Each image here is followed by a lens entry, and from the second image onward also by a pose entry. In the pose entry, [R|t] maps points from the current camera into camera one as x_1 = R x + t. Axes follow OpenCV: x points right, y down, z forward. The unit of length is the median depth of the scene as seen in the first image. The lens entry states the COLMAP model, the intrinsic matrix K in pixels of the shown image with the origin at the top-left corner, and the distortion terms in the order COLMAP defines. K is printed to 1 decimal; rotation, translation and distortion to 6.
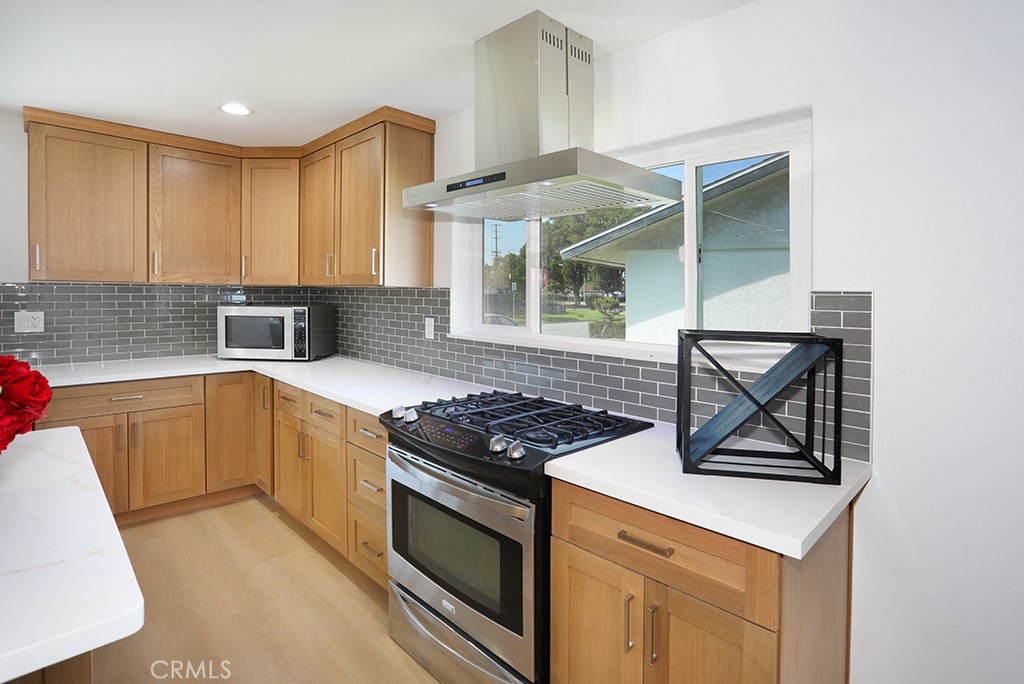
lens RADIAL K [[518.6, 0, 519.1], [0, 518.6, 294.8], [0, 0, 1]] dist [-0.017326, 0.004462]
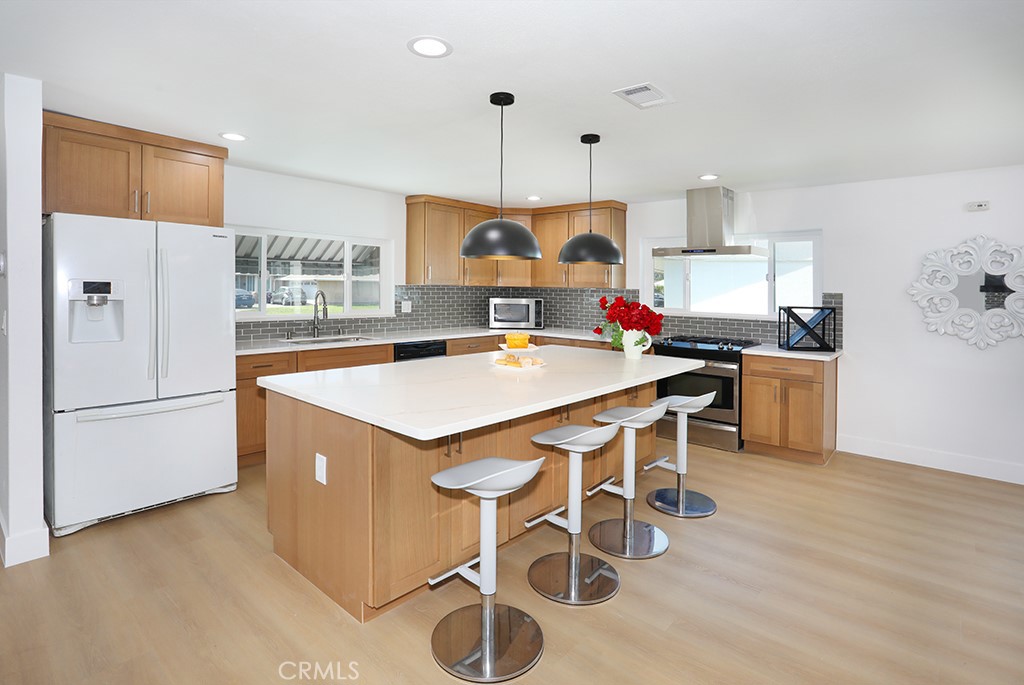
lens RADIAL K [[518.6, 0, 526.8], [0, 518.6, 290.0], [0, 0, 1]] dist [-0.017326, 0.004462]
pose [[0.995208, 0.002721, 0.097740, -0.668687], [-0.003008, 0.999992, 0.002793, -0.013052], [-0.097731, -0.003074, 0.995208, -0.839449]]
